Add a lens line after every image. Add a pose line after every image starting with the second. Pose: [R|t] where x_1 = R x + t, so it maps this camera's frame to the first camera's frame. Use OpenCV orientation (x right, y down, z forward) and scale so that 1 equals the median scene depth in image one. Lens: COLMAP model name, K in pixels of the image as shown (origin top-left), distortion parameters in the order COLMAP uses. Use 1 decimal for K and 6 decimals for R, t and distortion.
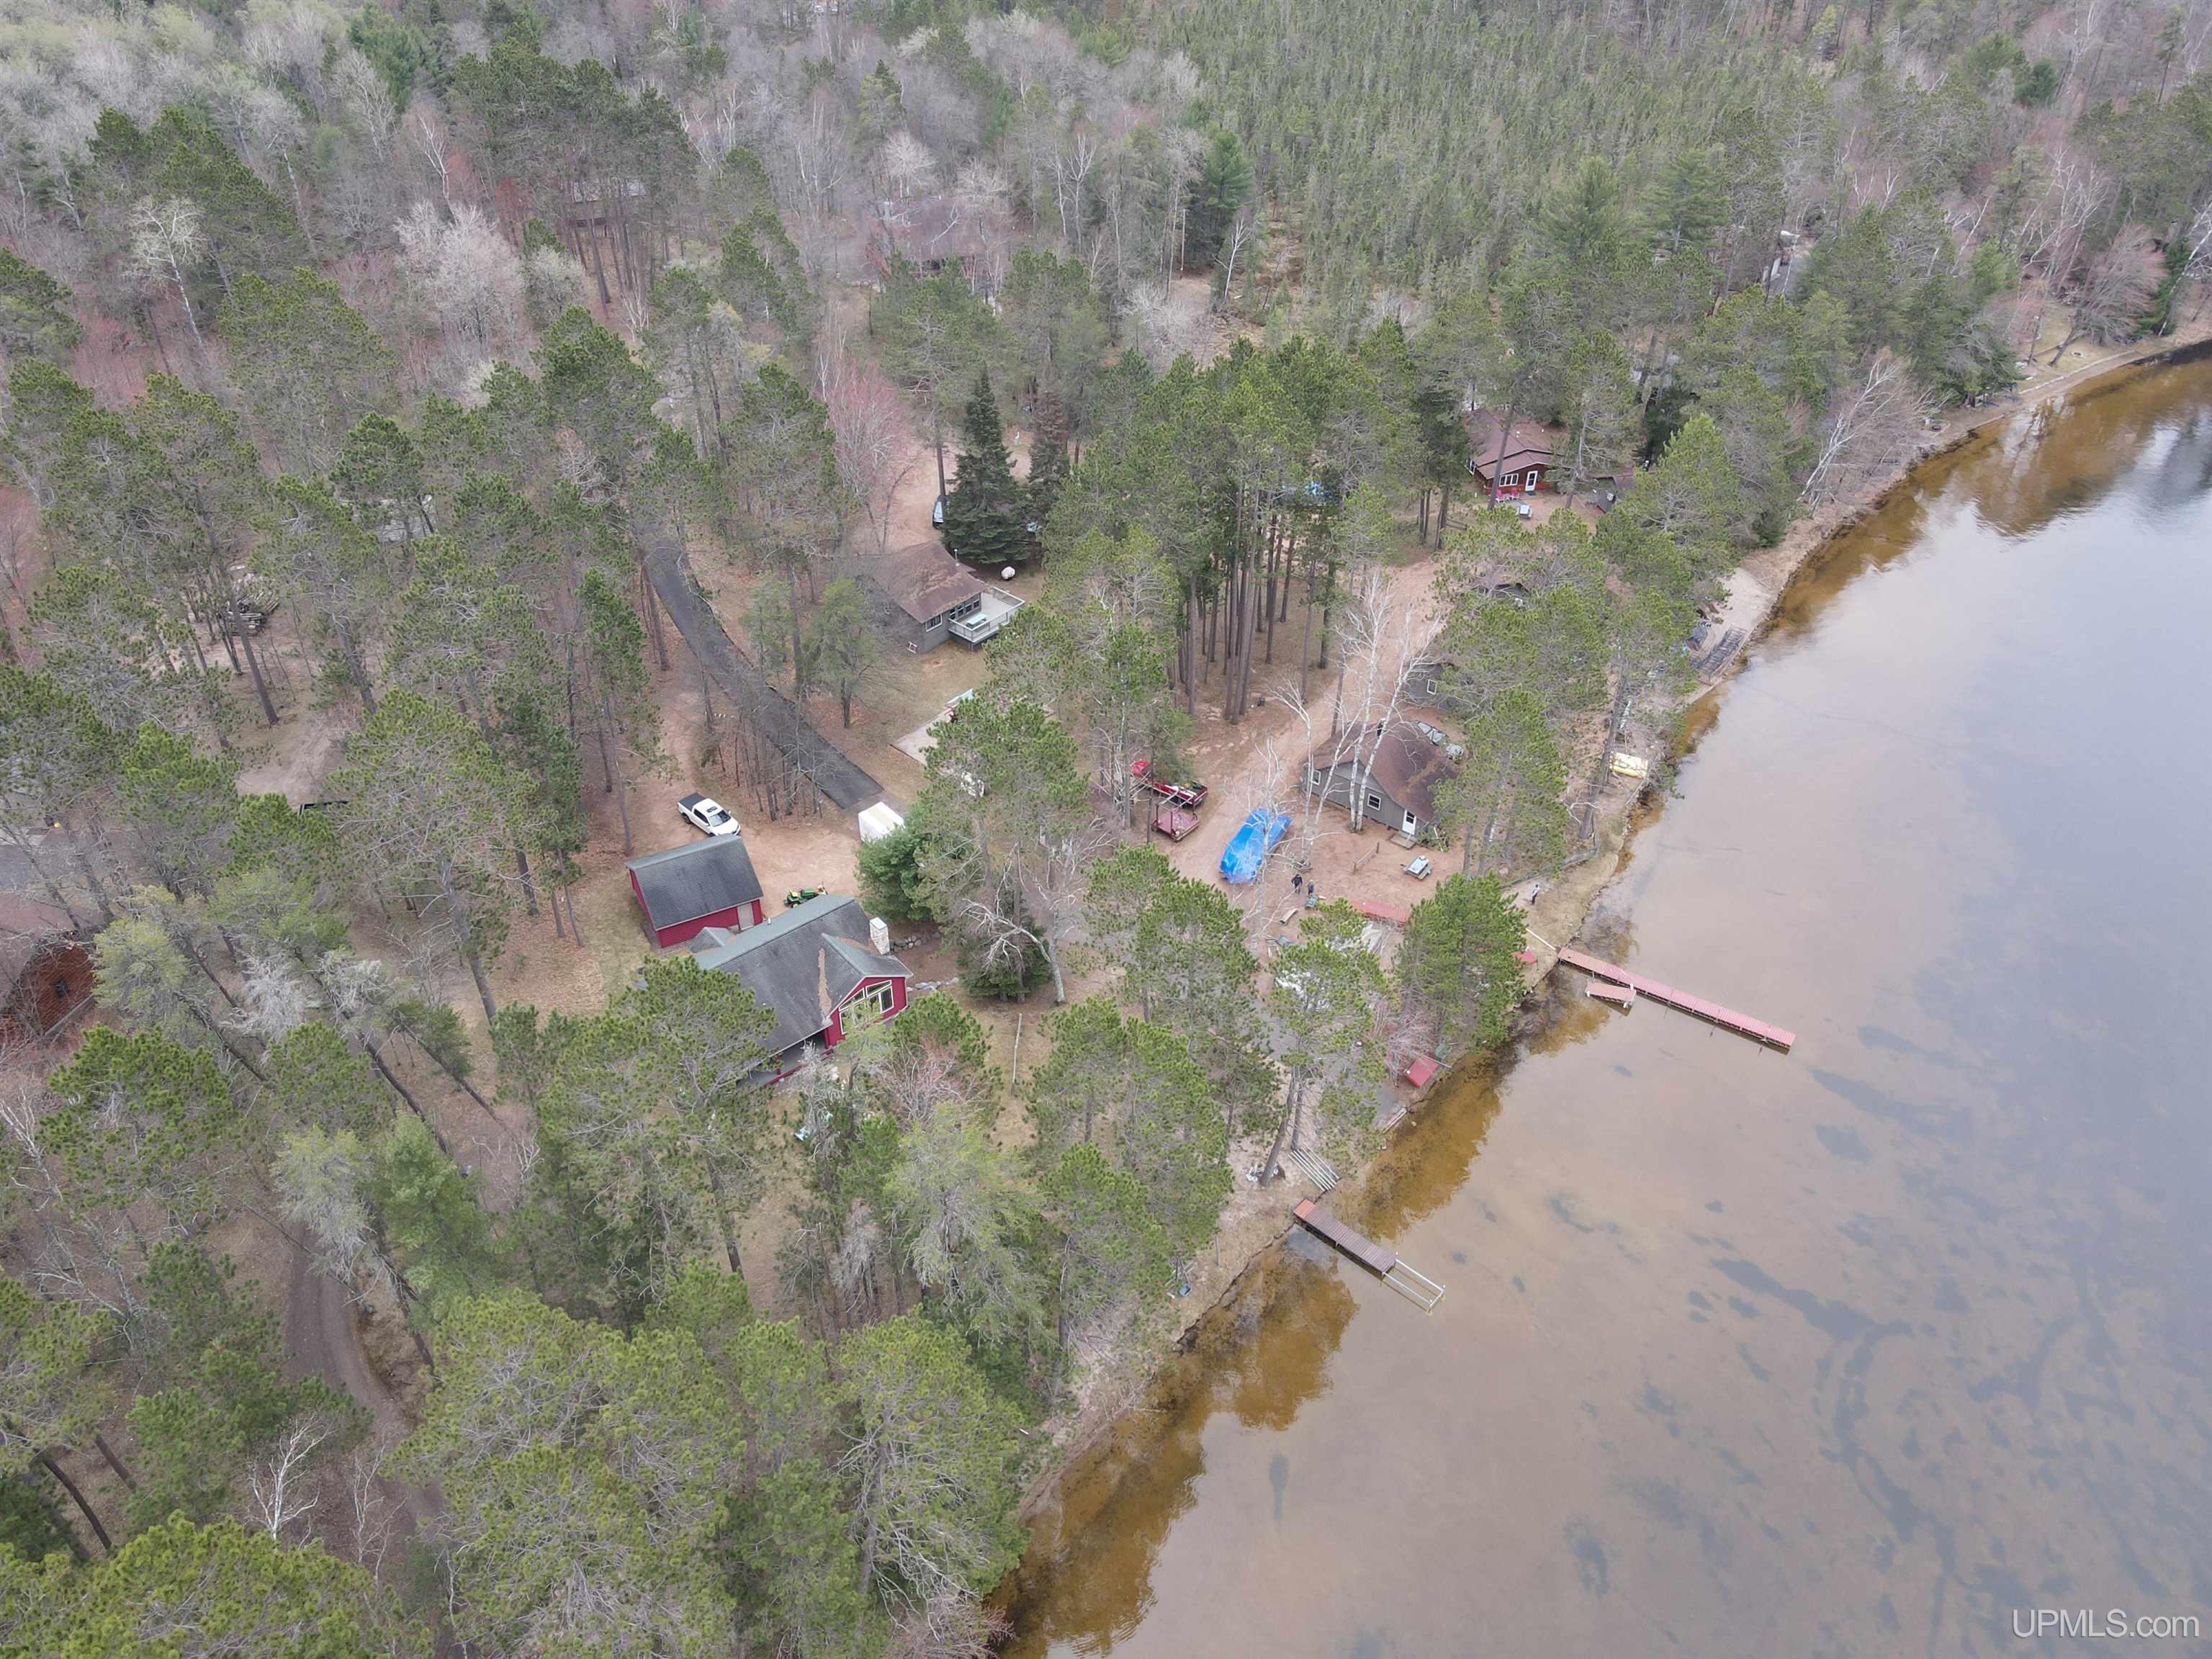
lens RADIAL K [[1609.4, 0, 1114.4], [0, 1609.4, 832.6], [0, 0, 1]] dist [0.034512, -0.020147]
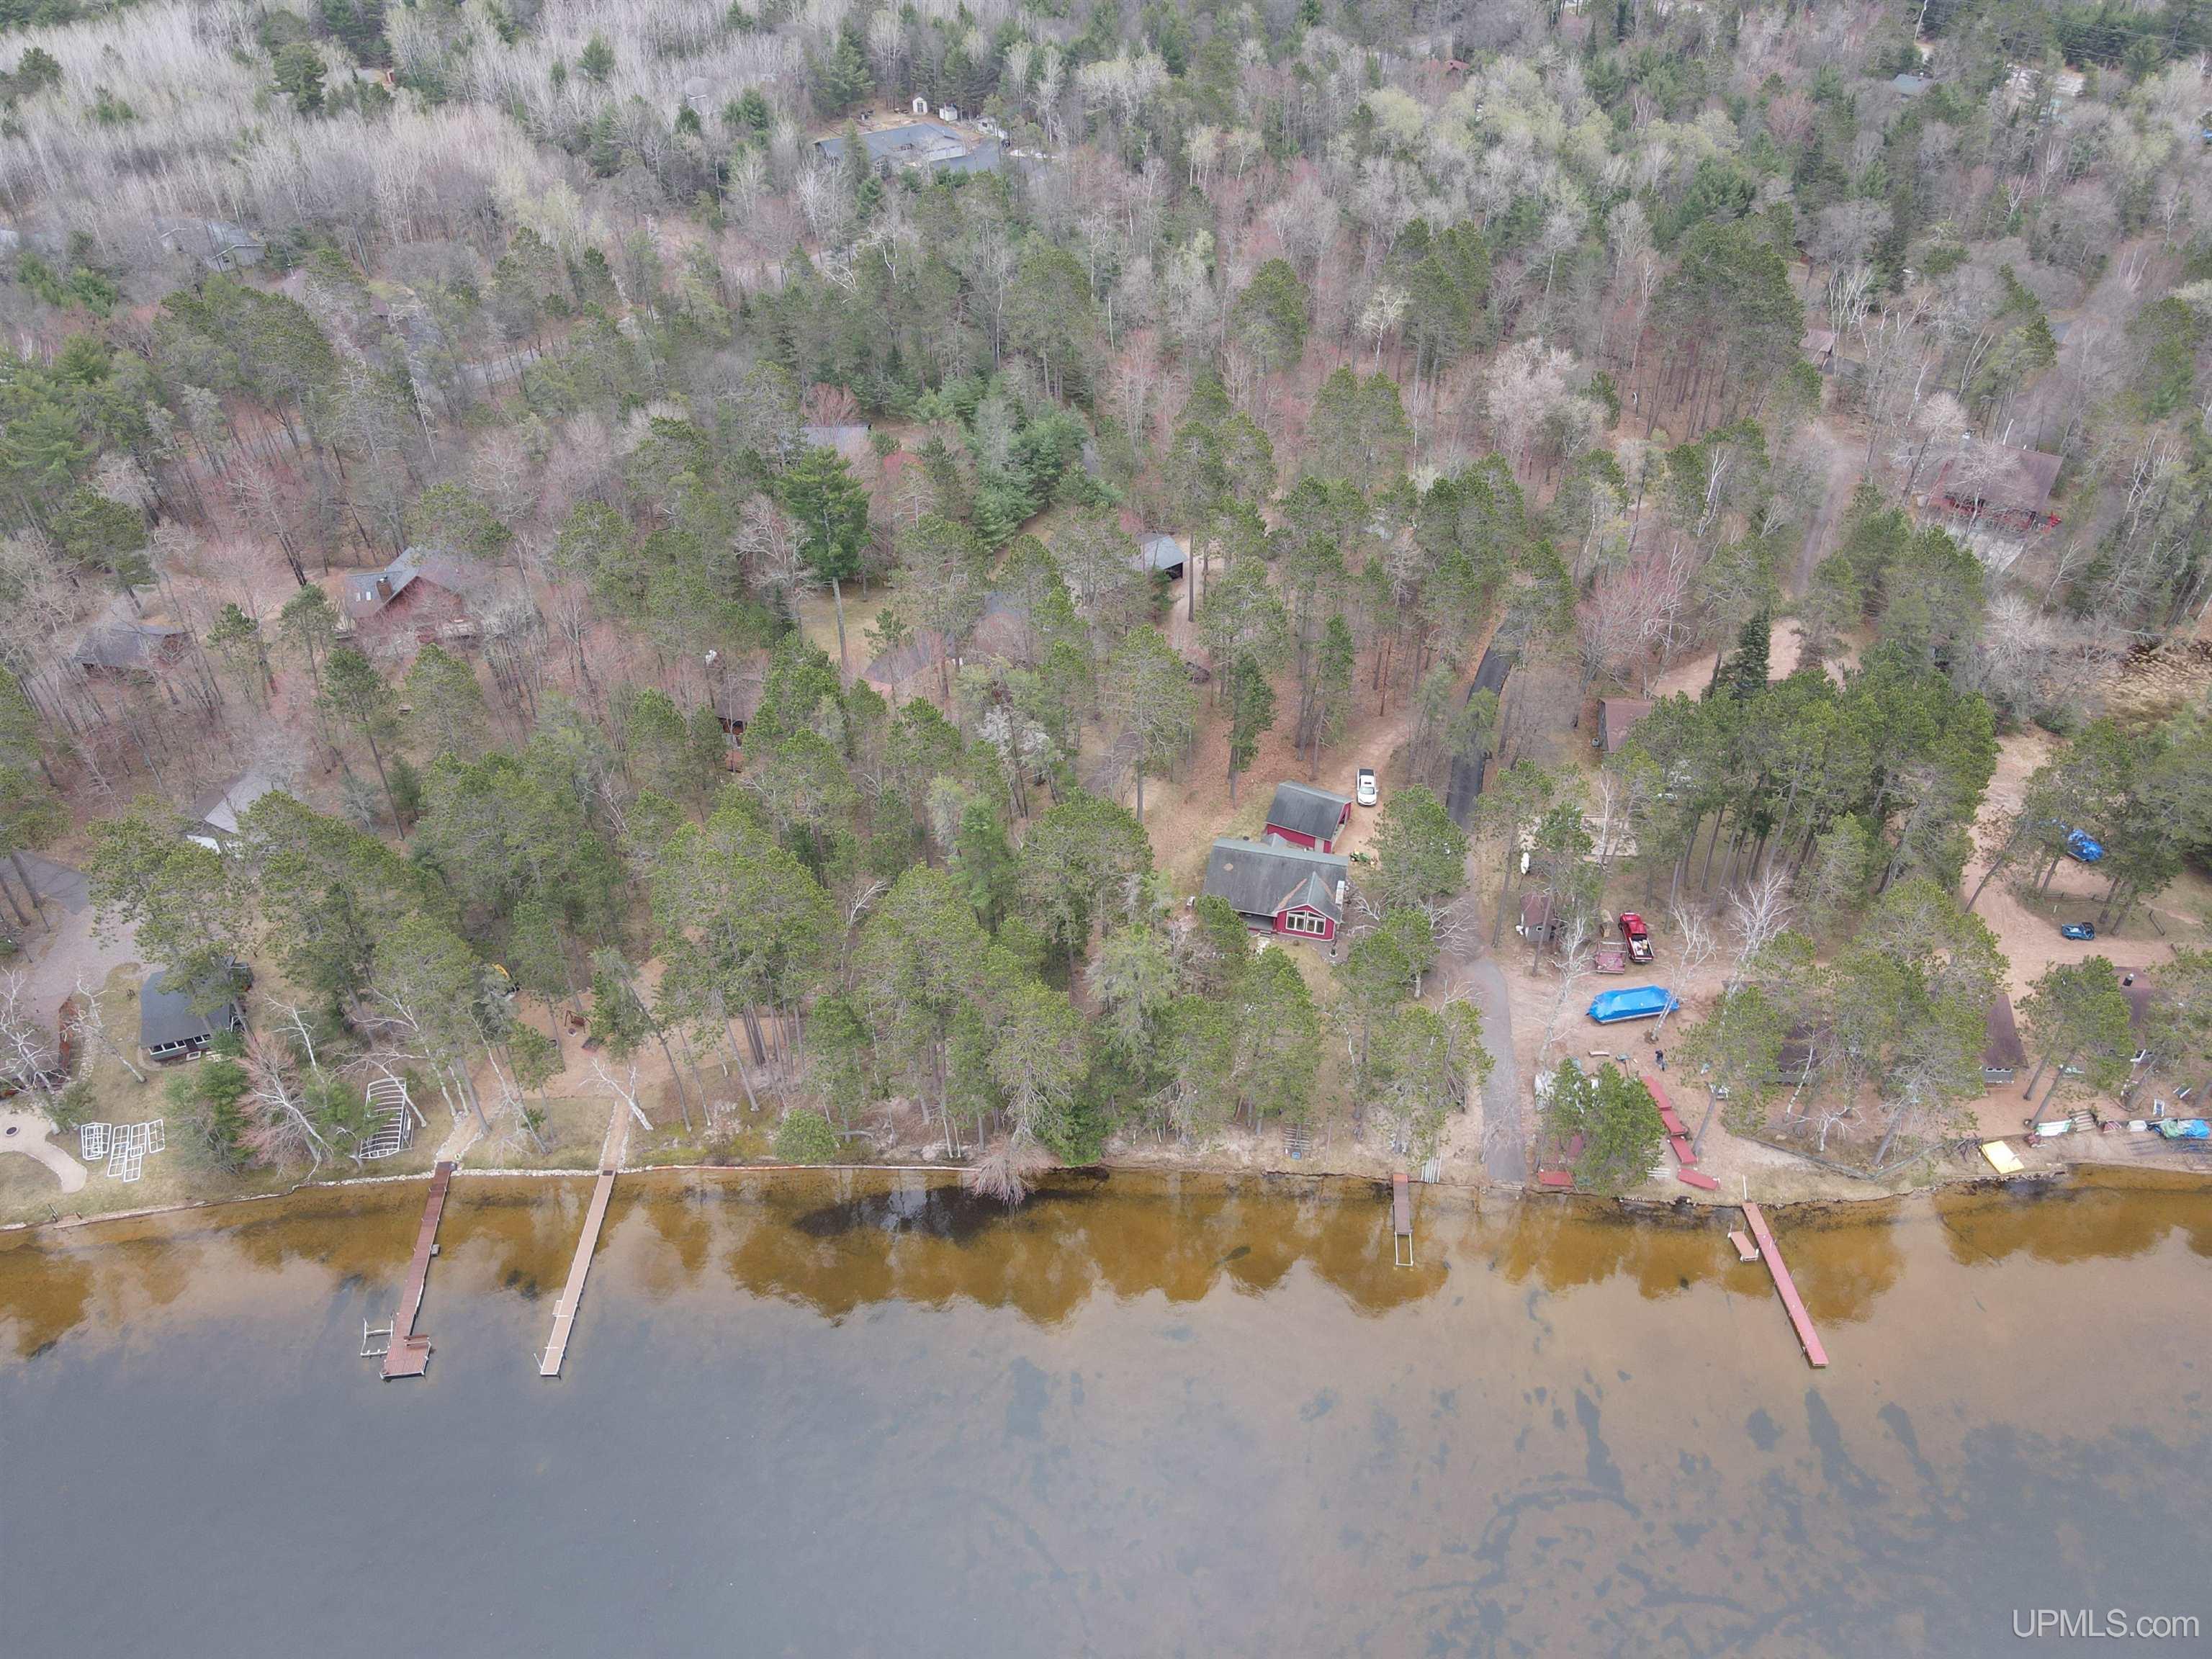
lens RADIAL K [[1609.4, 0, 1104.0], [0, 1609.4, 816.7], [0, 0, 1]] dist [0.034512, -0.020147]
pose [[0.589399, 0.502444, -0.632581, 0.779850], [-0.485450, 0.846185, 0.219792, -0.267515], [0.645714, 0.177541, 0.742652, -0.397915]]
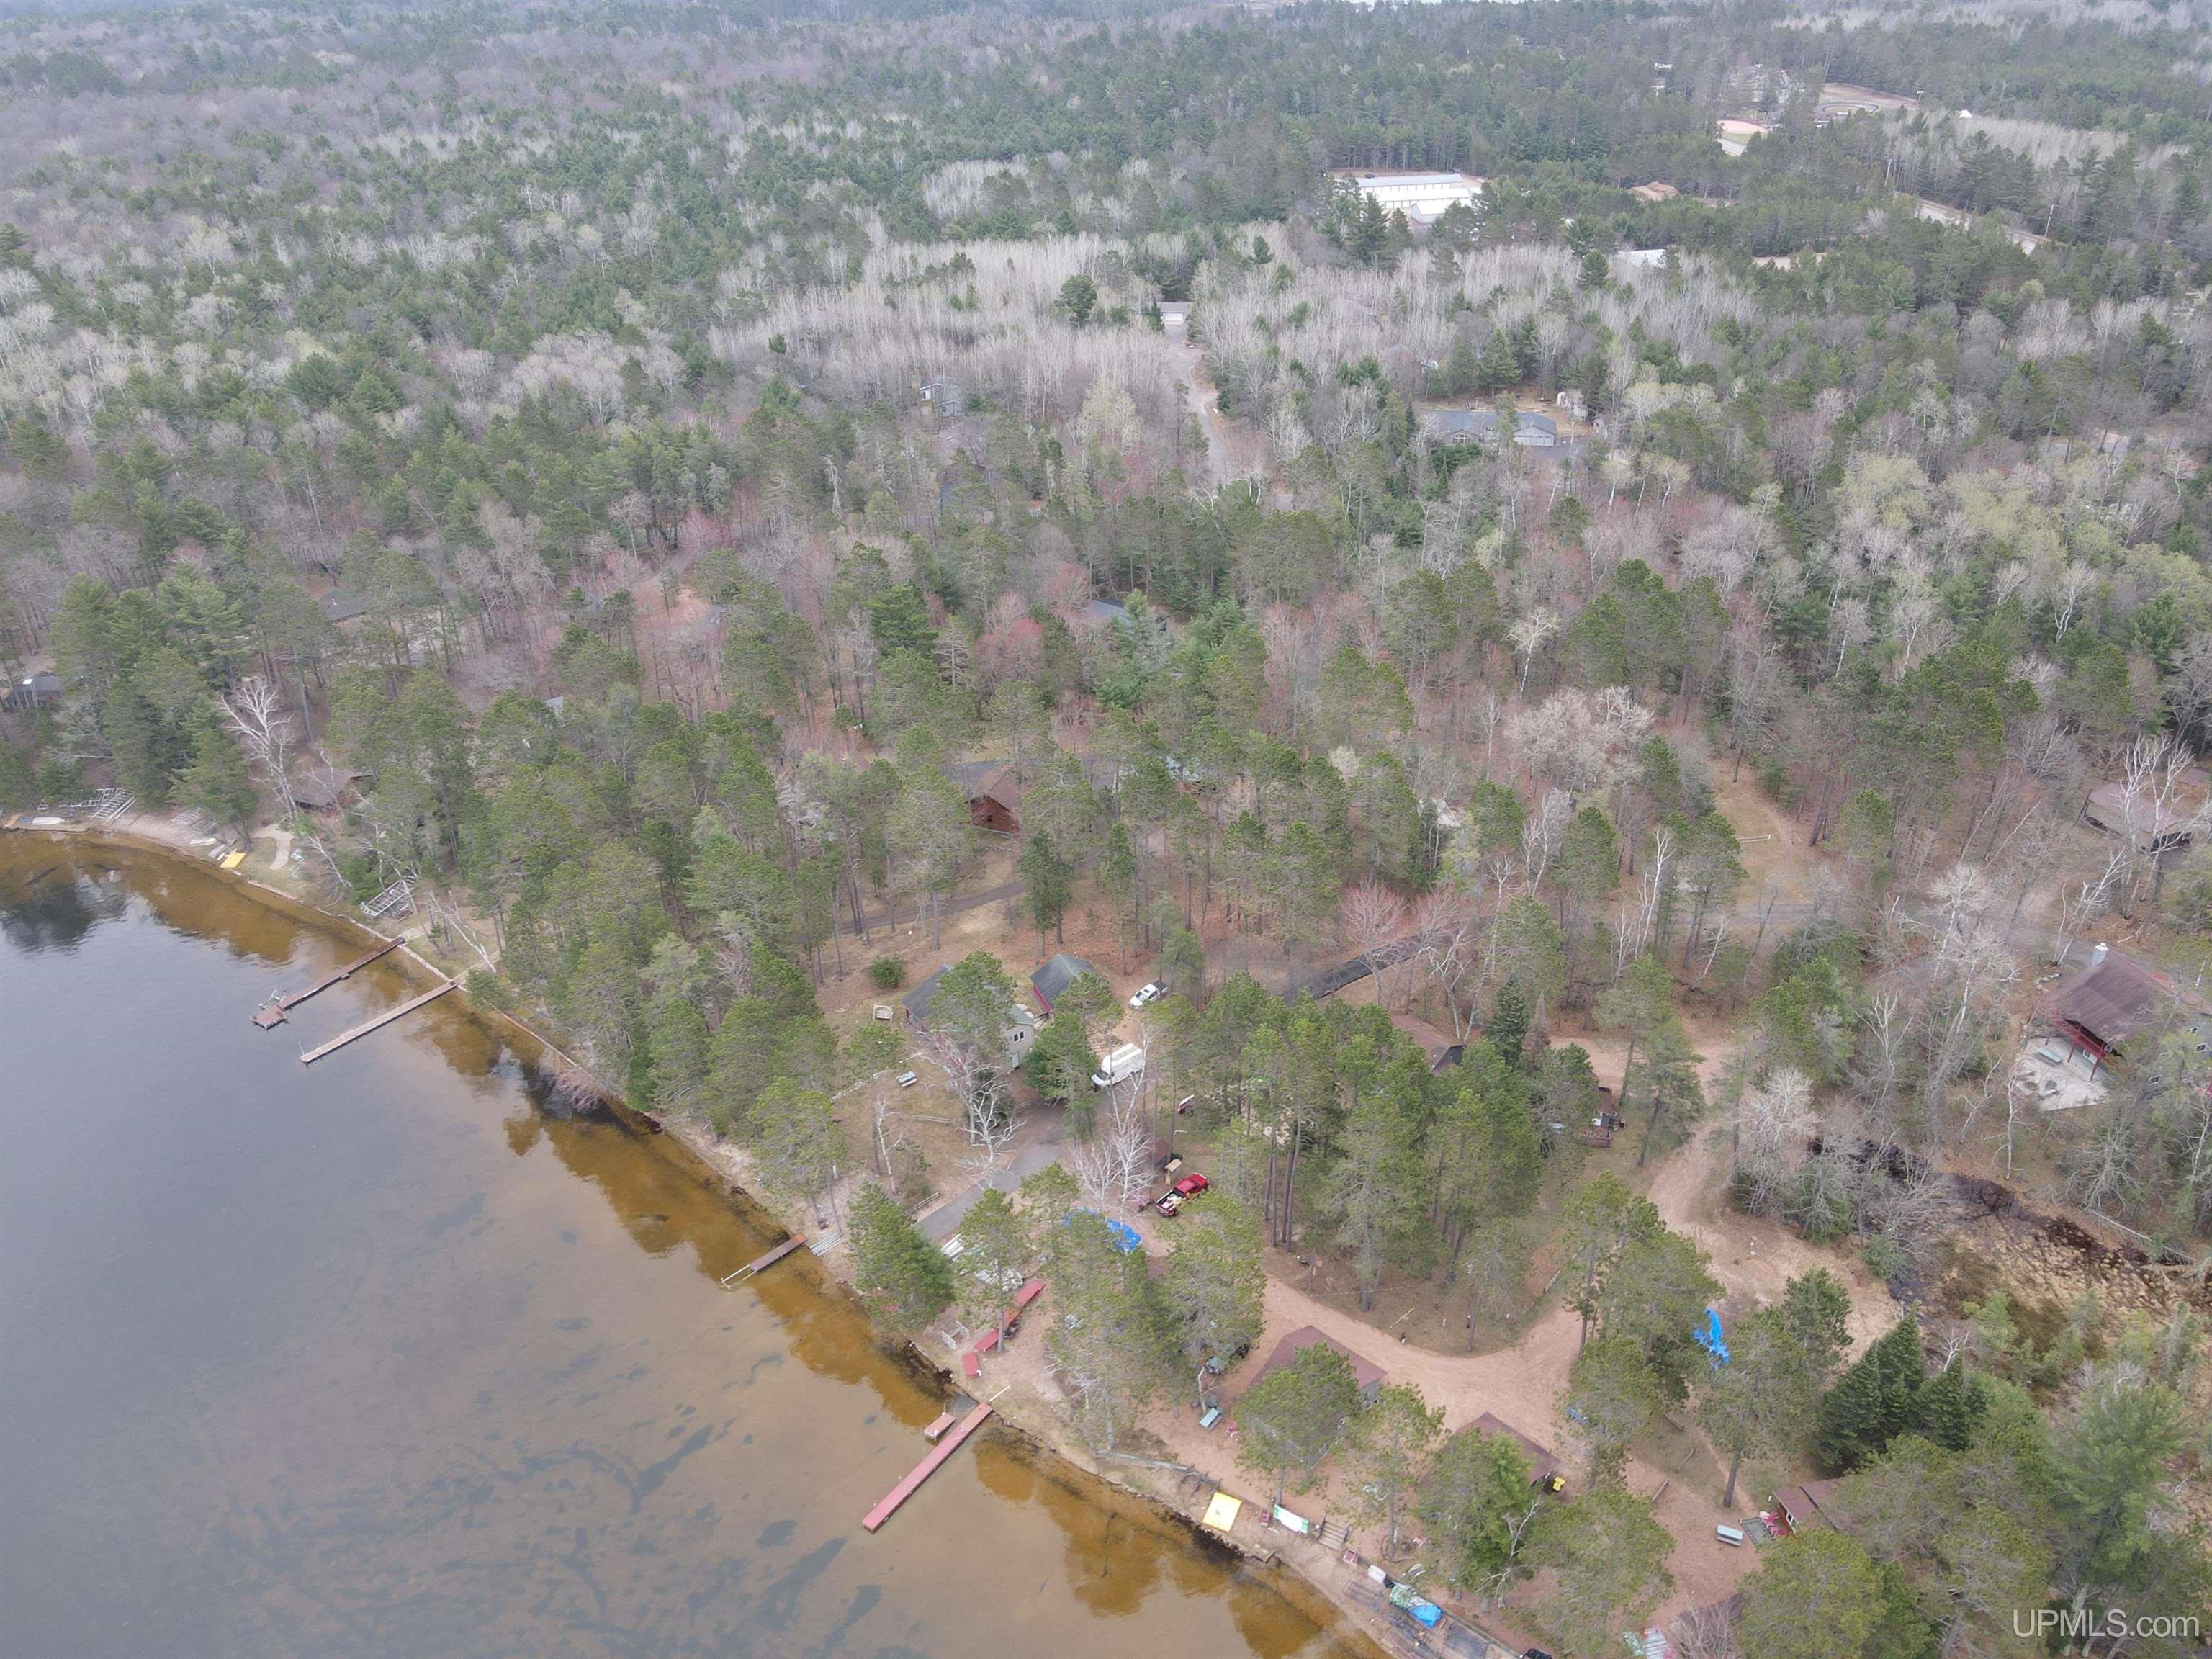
lens RADIAL K [[1609.4, 0, 1109.7], [0, 1609.4, 830.1], [0, 0, 1]] dist [0.034512, -0.020147]
pose [[-0.082497, 0.504040, -0.859731, 1.466723], [-0.589103, 0.671155, 0.450010, -1.131221], [0.803836, 0.543595, 0.241563, 0.615218]]
